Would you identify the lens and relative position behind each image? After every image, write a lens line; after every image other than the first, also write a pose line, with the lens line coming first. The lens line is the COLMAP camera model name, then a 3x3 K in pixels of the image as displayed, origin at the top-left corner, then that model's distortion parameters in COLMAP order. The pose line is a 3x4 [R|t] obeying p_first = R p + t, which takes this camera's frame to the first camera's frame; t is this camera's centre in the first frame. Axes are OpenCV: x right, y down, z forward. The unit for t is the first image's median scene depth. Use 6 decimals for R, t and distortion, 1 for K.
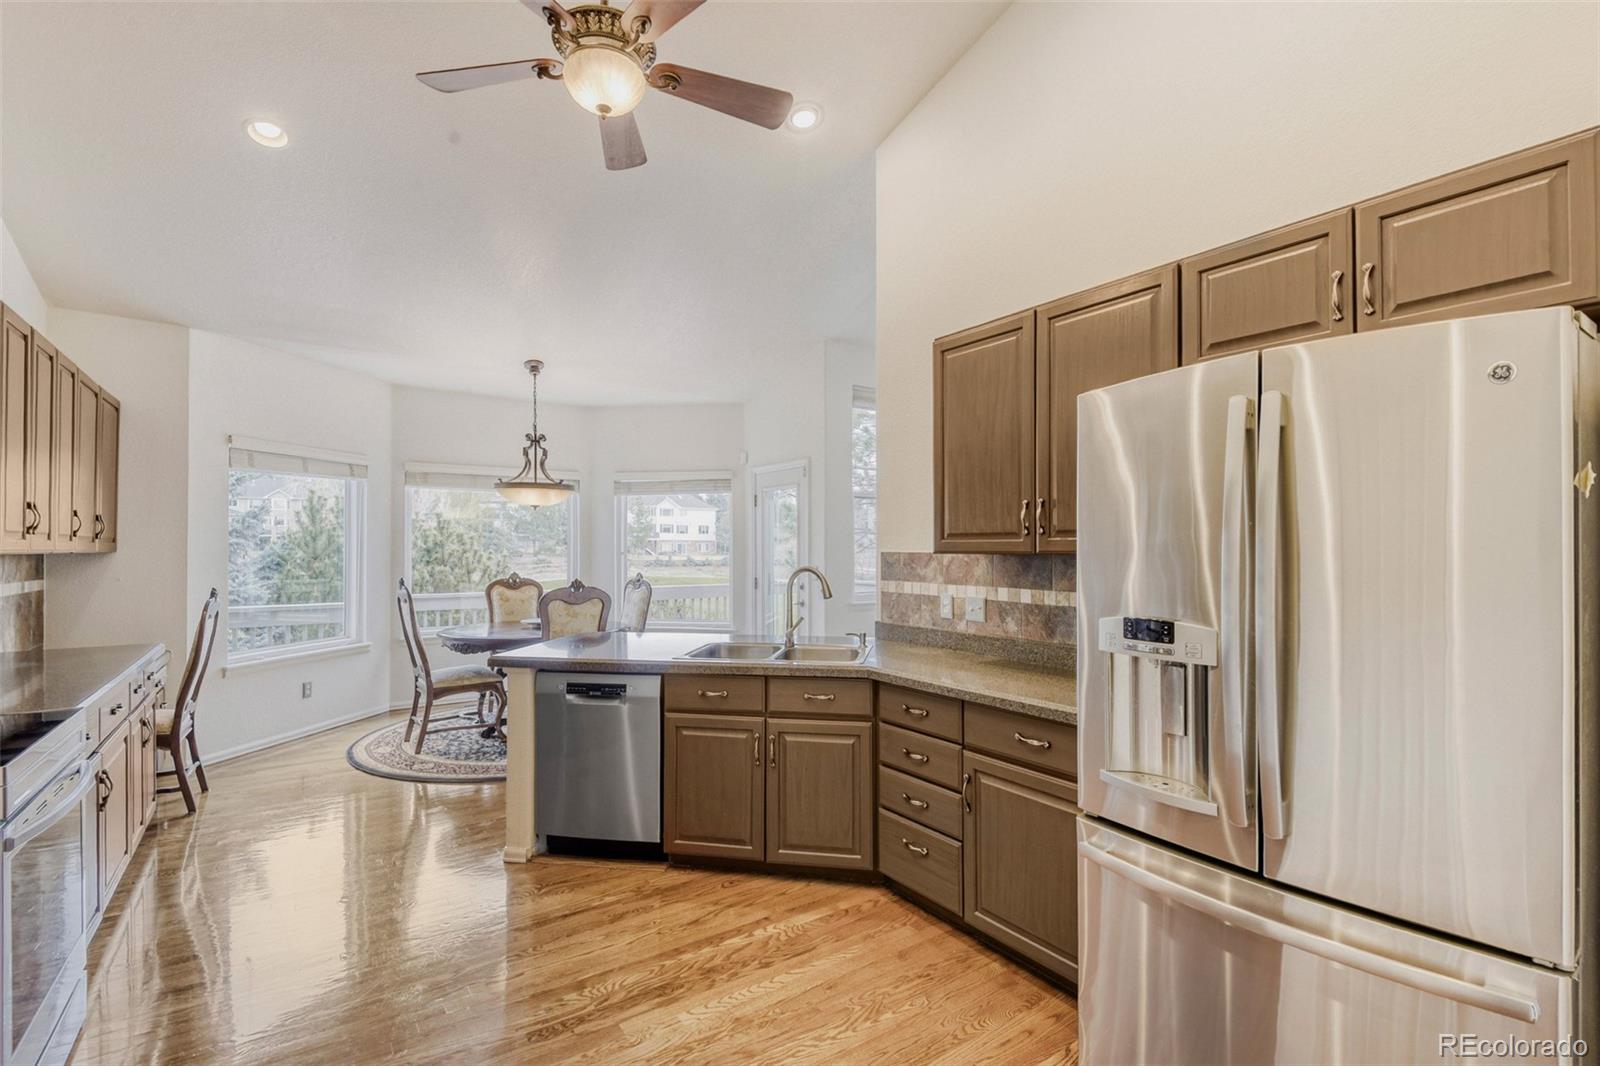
lens RADIAL K [[749.3, 0, 789.4], [0, 749.3, 537.1], [0, 0, 1]] dist [0.012903, -0.011760]
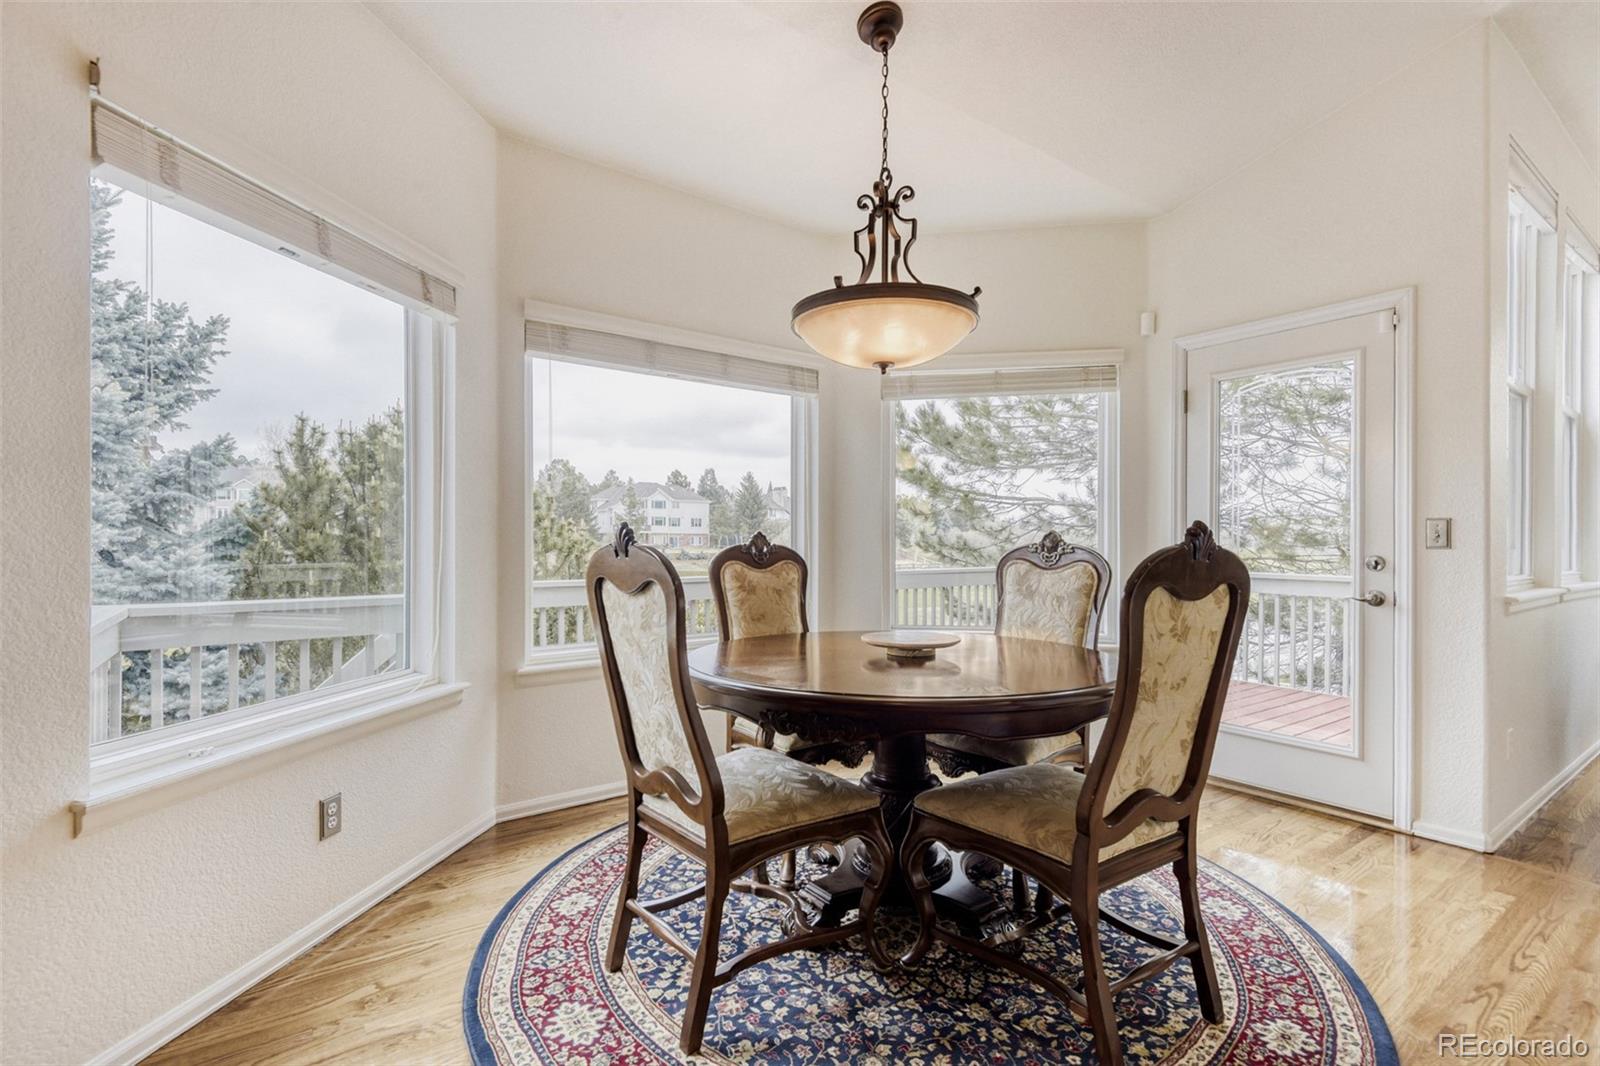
lens RADIAL K [[749.3, 0, 807.3], [0, 749.3, 541.6], [0, 0, 1]] dist [0.012903, -0.011760]
pose [[0.999000, 0.001459, 0.044681, -0.323256], [-0.002049, 0.999911, 0.013166, 0.042183], [-0.044658, -0.013244, 0.998915, 0.472501]]
